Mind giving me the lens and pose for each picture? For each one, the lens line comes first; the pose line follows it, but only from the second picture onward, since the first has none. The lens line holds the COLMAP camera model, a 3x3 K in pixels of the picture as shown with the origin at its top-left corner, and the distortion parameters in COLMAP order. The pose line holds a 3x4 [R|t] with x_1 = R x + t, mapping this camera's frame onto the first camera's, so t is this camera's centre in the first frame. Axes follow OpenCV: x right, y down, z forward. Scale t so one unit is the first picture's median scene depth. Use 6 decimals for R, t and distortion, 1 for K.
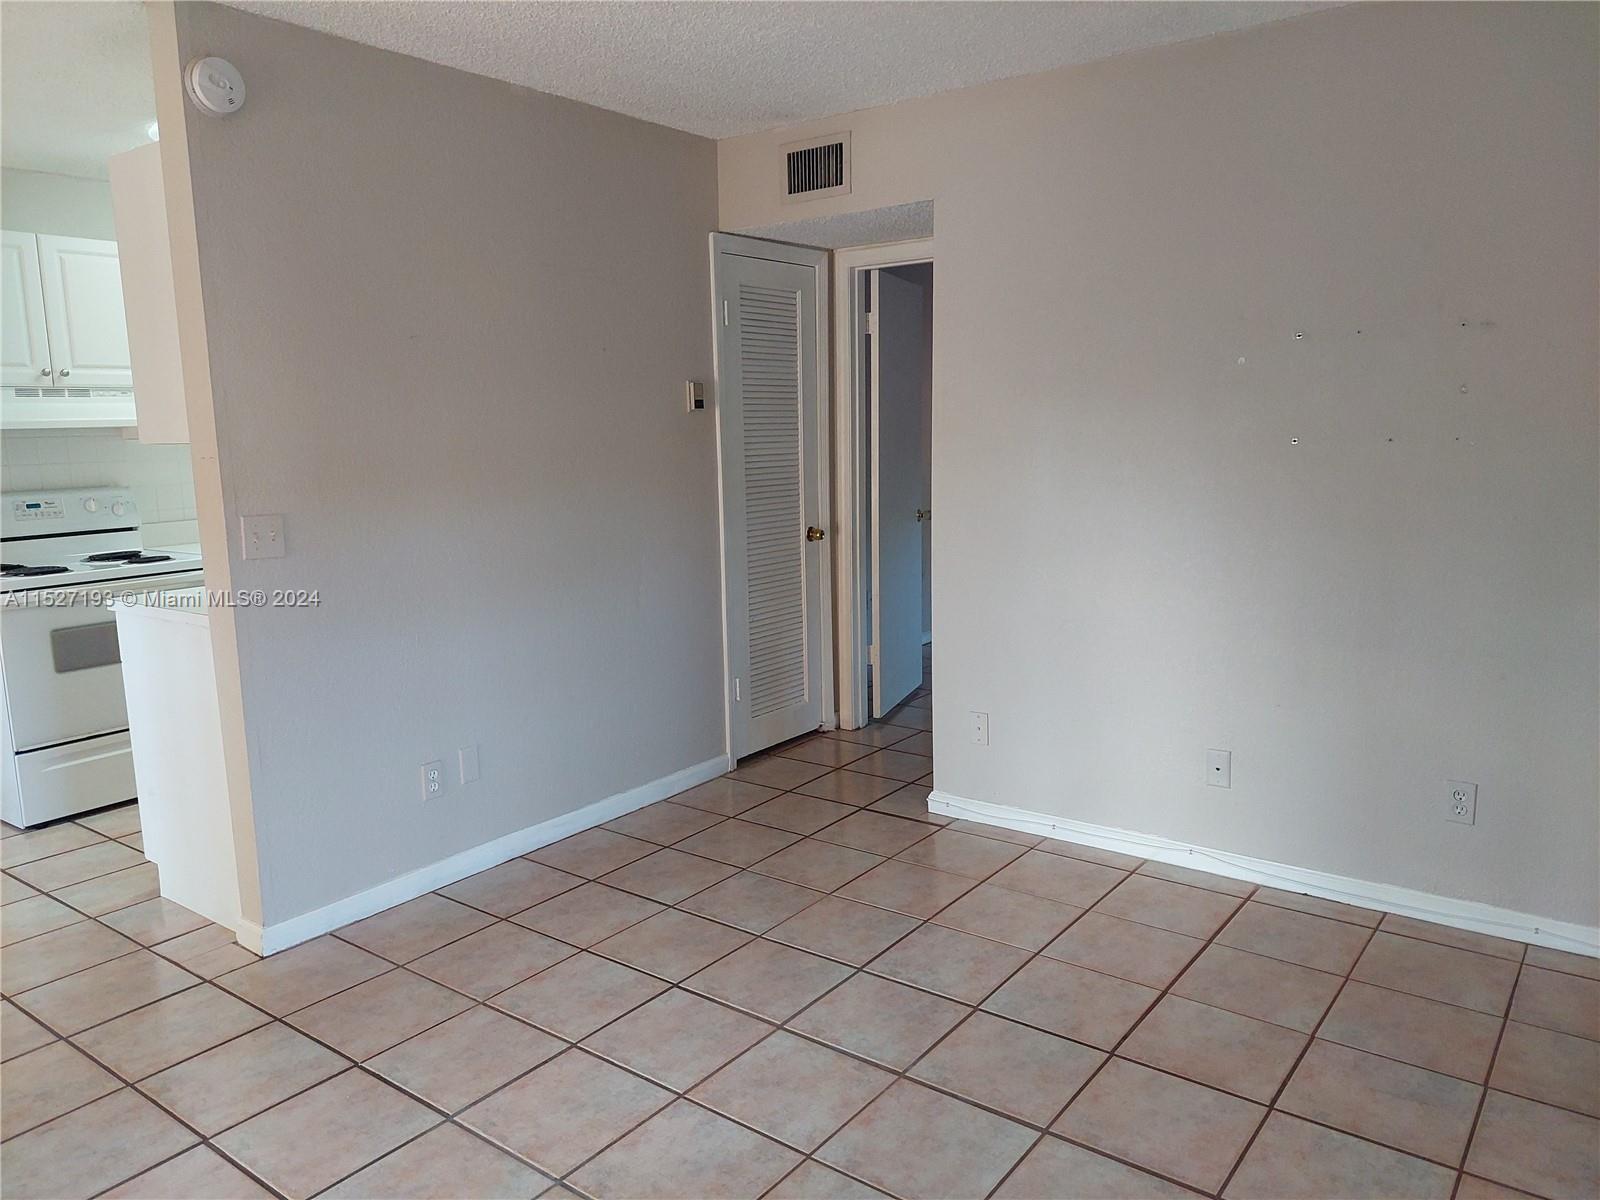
lens RADIAL K [[1156.2, 0, 784.1], [0, 1156.2, 598.0], [0, 0, 1]] dist [0.042415, -0.028375]
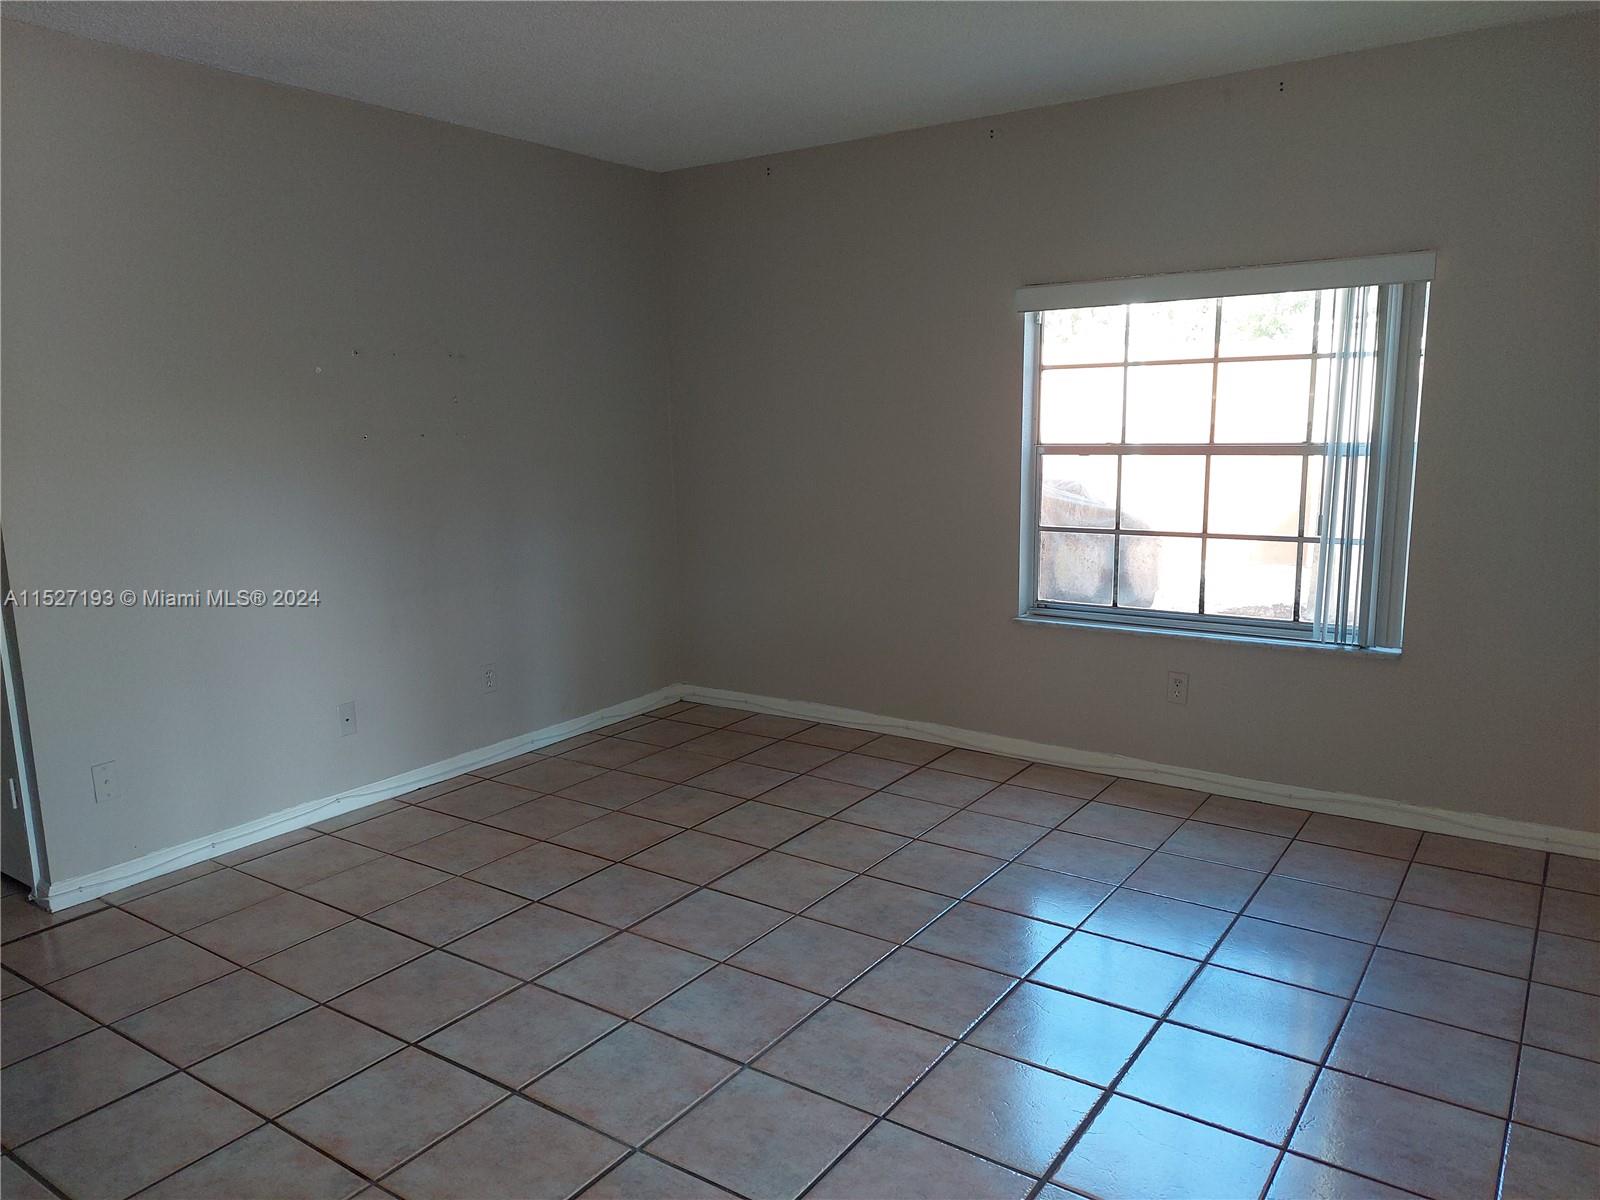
lens RADIAL K [[1156.2, 0, 793.8], [0, 1156.2, 603.5], [0, 0, 1]] dist [0.042415, -0.028375]
pose [[-0.047048, -0.143610, 0.988515, -0.890070], [0.176296, 0.972883, 0.149730, -0.070649], [-0.983212, 0.181316, -0.020454, 0.638227]]
